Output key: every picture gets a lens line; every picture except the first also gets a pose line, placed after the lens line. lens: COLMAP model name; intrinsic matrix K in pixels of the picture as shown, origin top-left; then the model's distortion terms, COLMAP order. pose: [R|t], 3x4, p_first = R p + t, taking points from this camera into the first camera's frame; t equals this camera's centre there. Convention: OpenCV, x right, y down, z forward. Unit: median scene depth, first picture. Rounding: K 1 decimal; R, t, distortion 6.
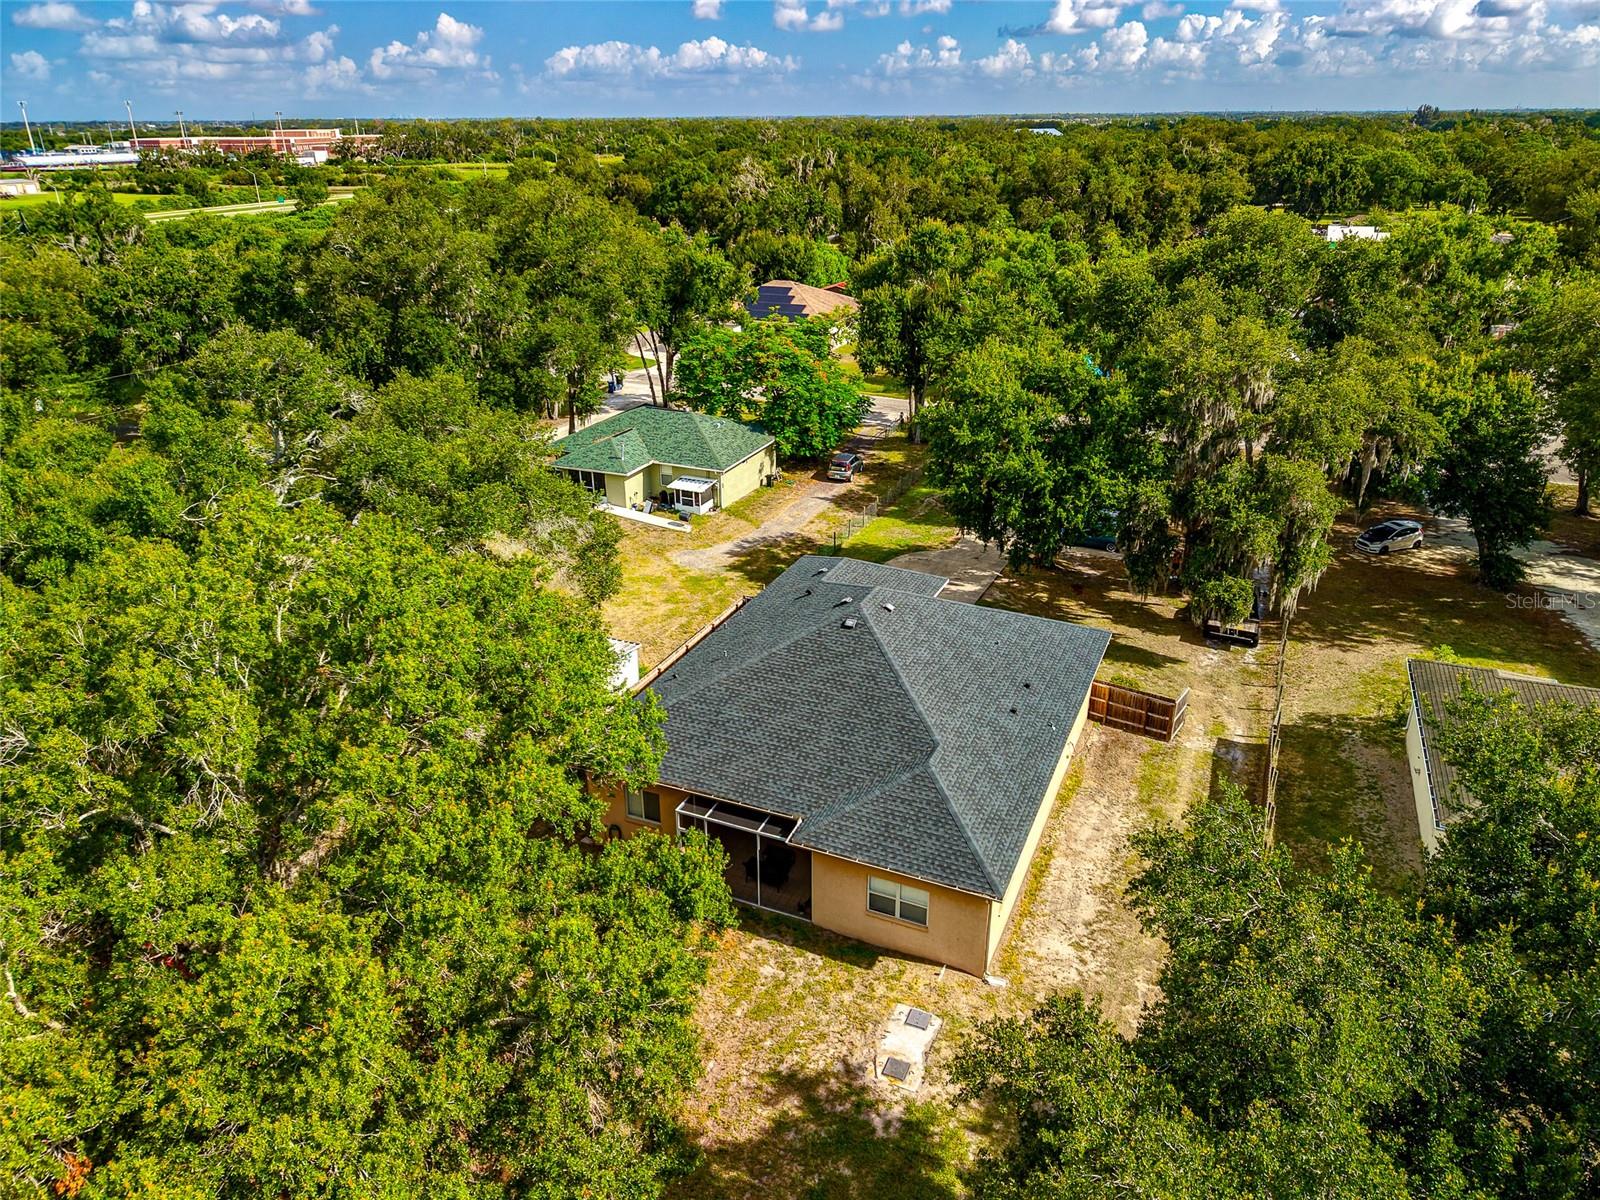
lens RADIAL K [[1088.8, 0, 798.7], [0, 1088.8, 601.7], [0, 0, 1]] dist [0.024434, -0.029377]
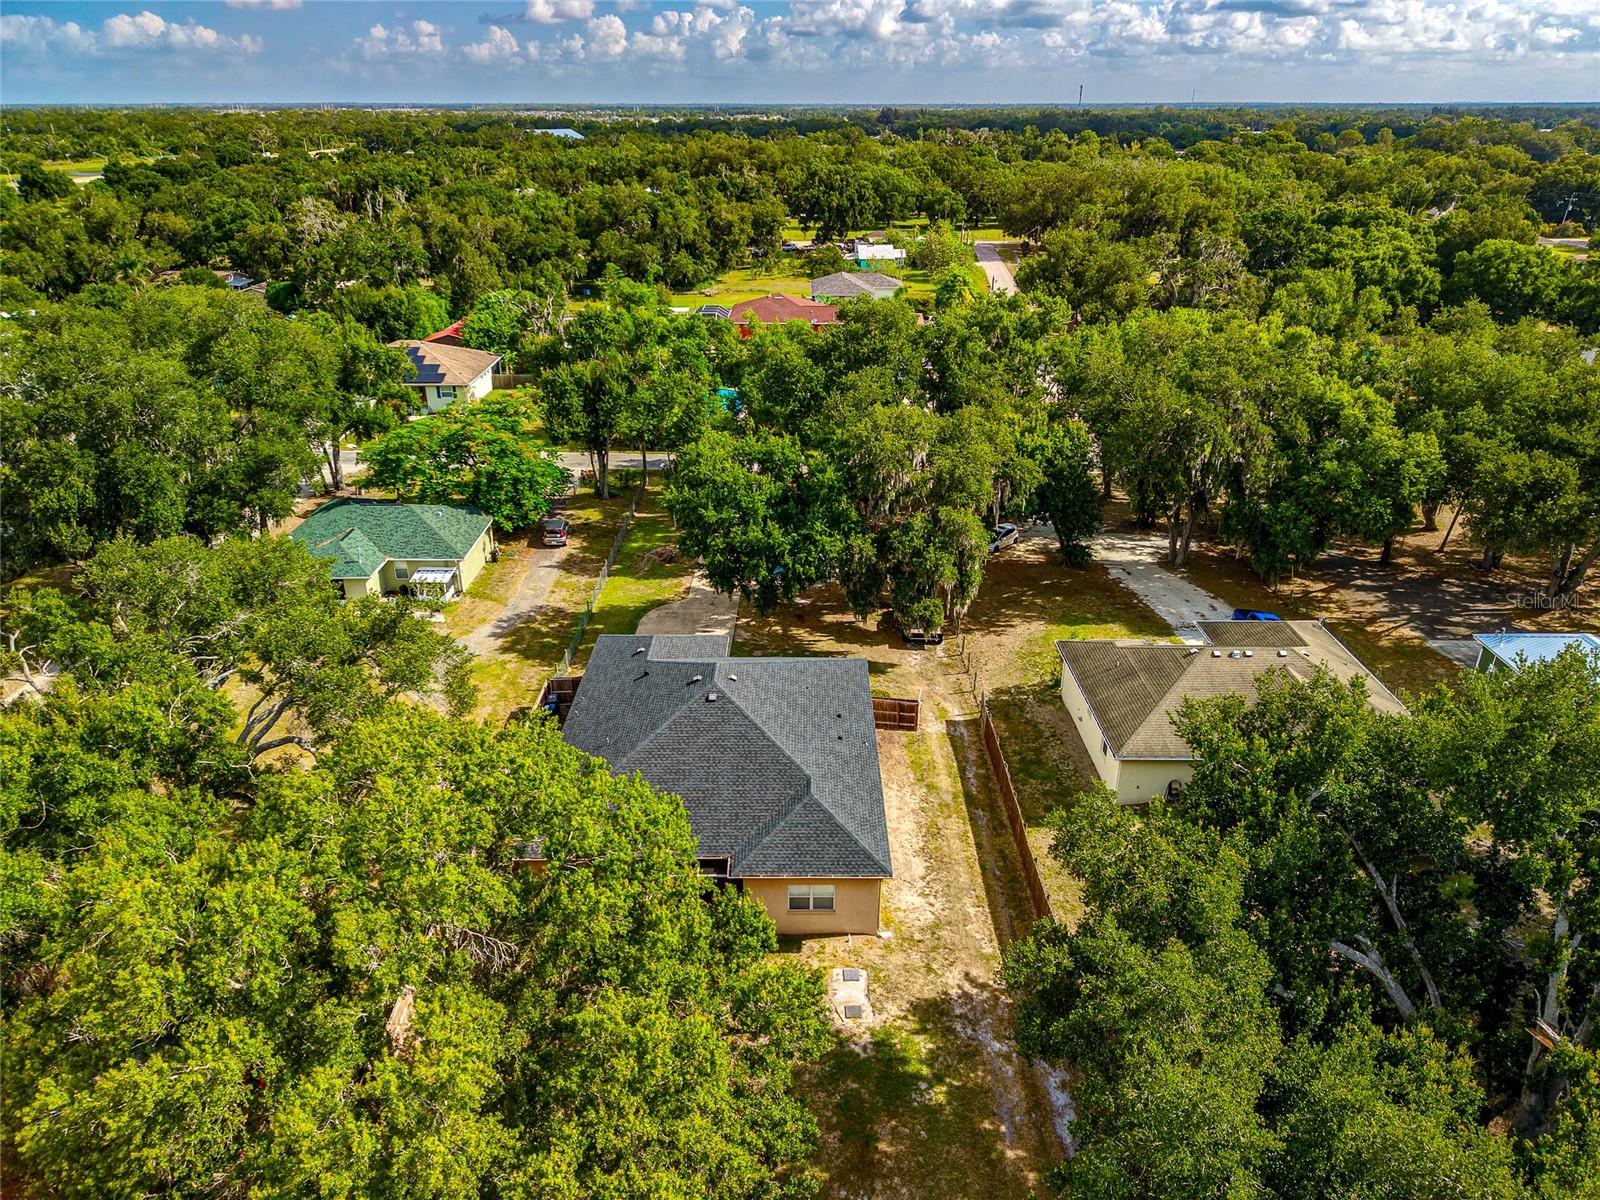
lens RADIAL K [[1079.3, 0, 806.8], [0, 1079.3, 609.7], [0, 0, 1]] dist [0.009258, -0.020343]
pose [[0.912414, -0.167193, 0.373559, -0.190018], [0.159464, 0.985847, 0.051746, -0.081616], [-0.376923, 0.012356, 0.926162, -0.138114]]
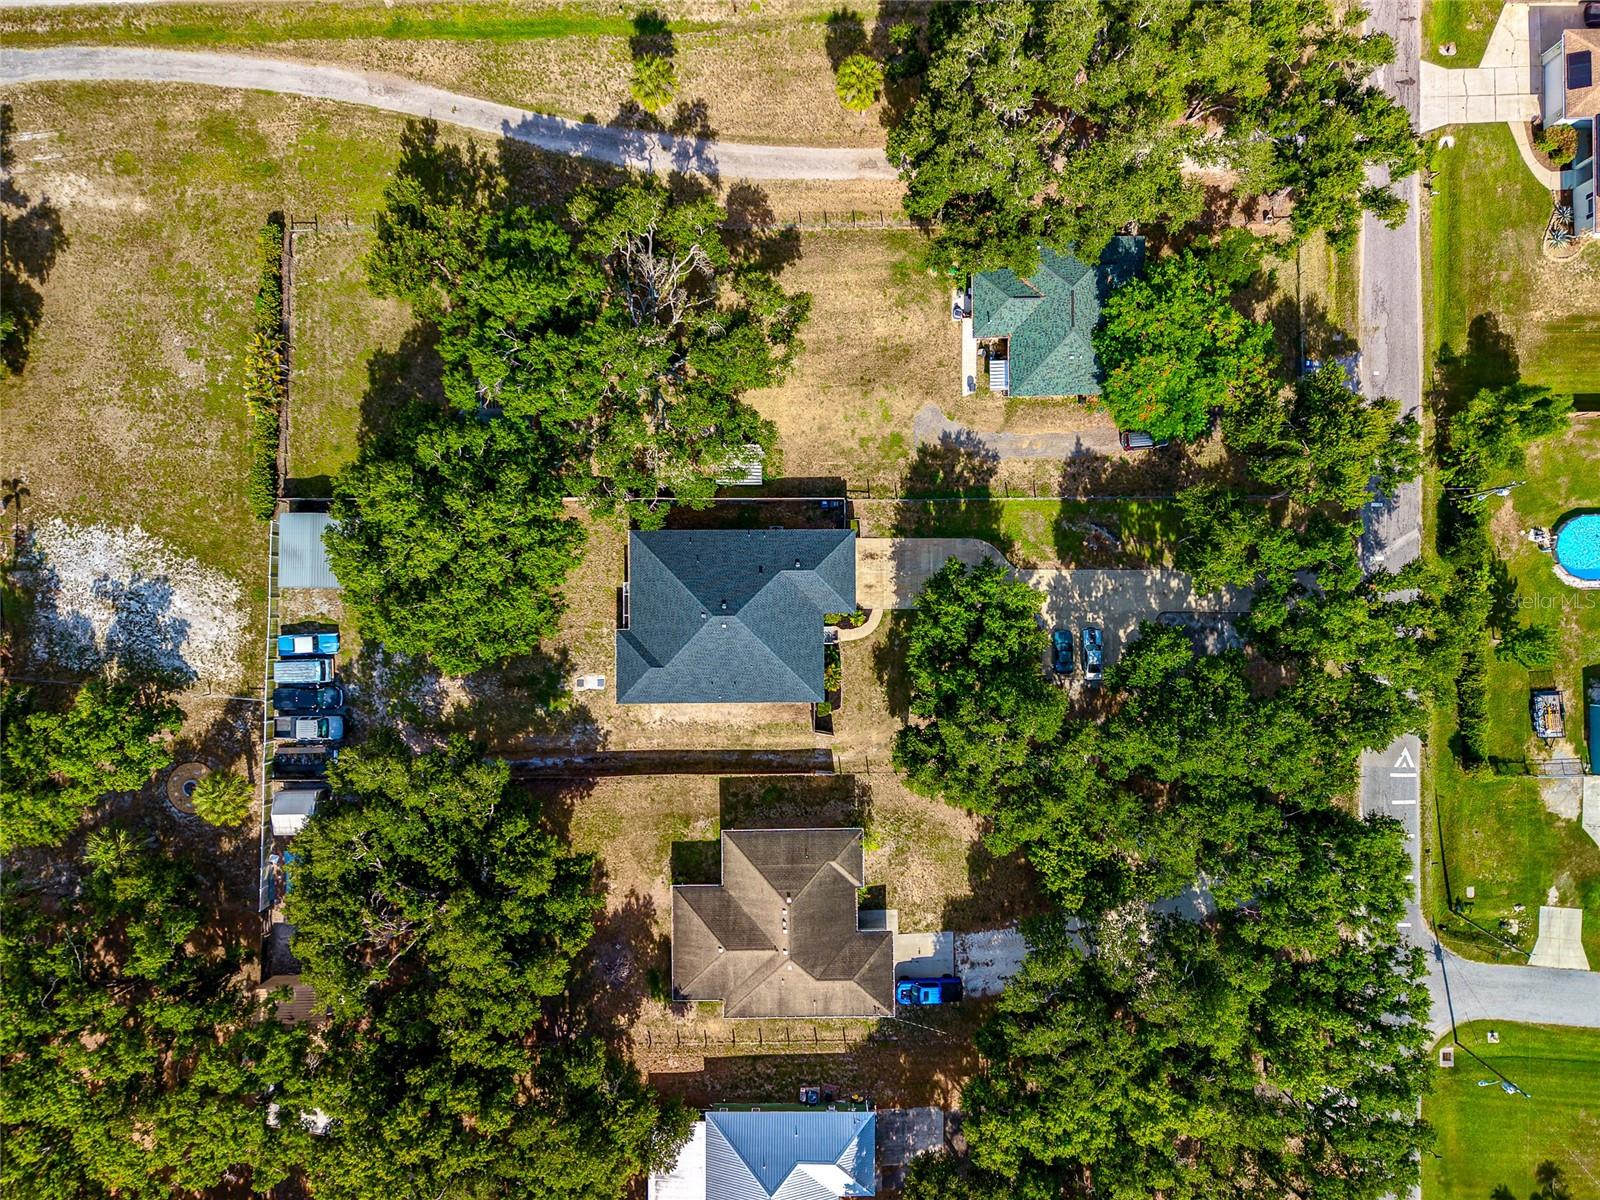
lens RADIAL K [[1096.9, 0, 792.8], [0, 1096.9, 578.6], [0, 0, 1]] dist [0.009895, -0.006163]
pose [[0.414142, 0.909900, -0.023850, 0.069286], [-0.364974, 0.190008, 0.911422, -1.411581], [0.833835, -0.368753, 0.410781, 0.120380]]
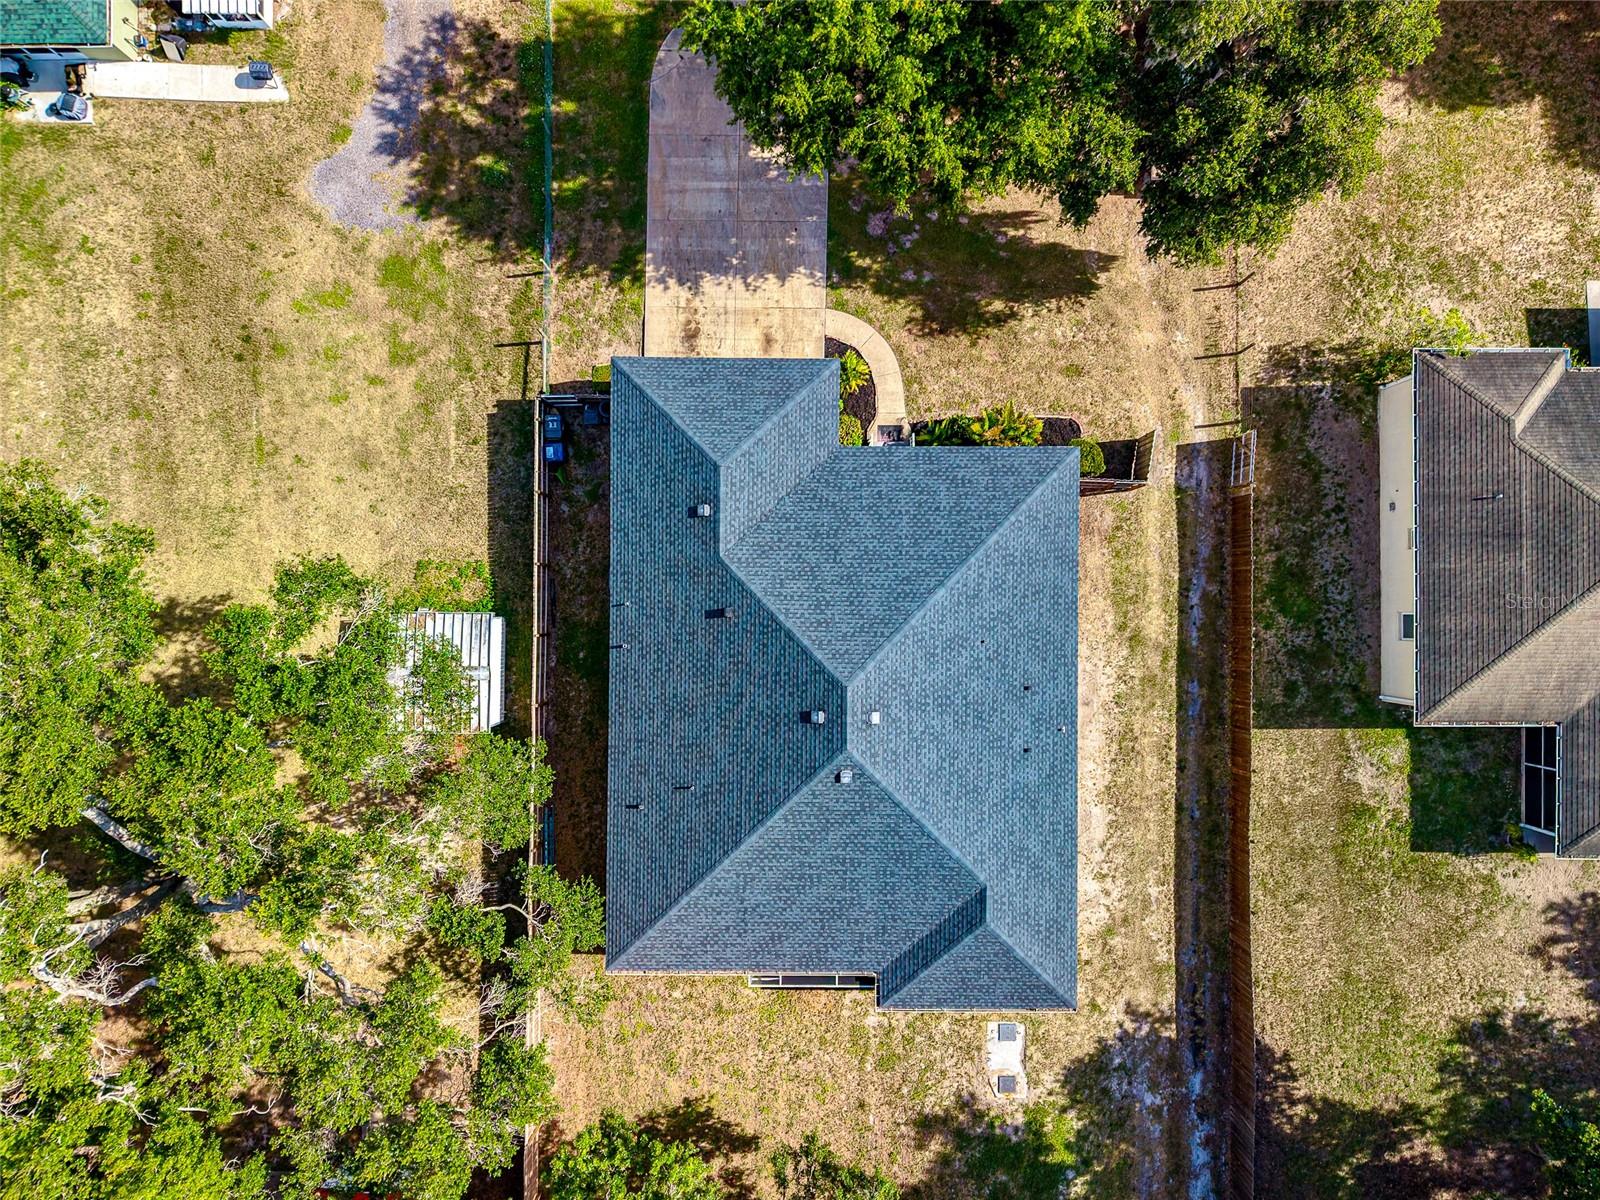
lens RADIAL K [[1112.5, 0, 805.7], [0, 1112.5, 622.4], [0, 0, 1]] dist [-0.001333, -0.014346]
pose [[0.915041, -0.403186, 0.011885, 0.035403], [0.152024, 0.372014, 0.915693, -0.498031], [-0.373616, -0.836090, 0.401702, 0.474366]]
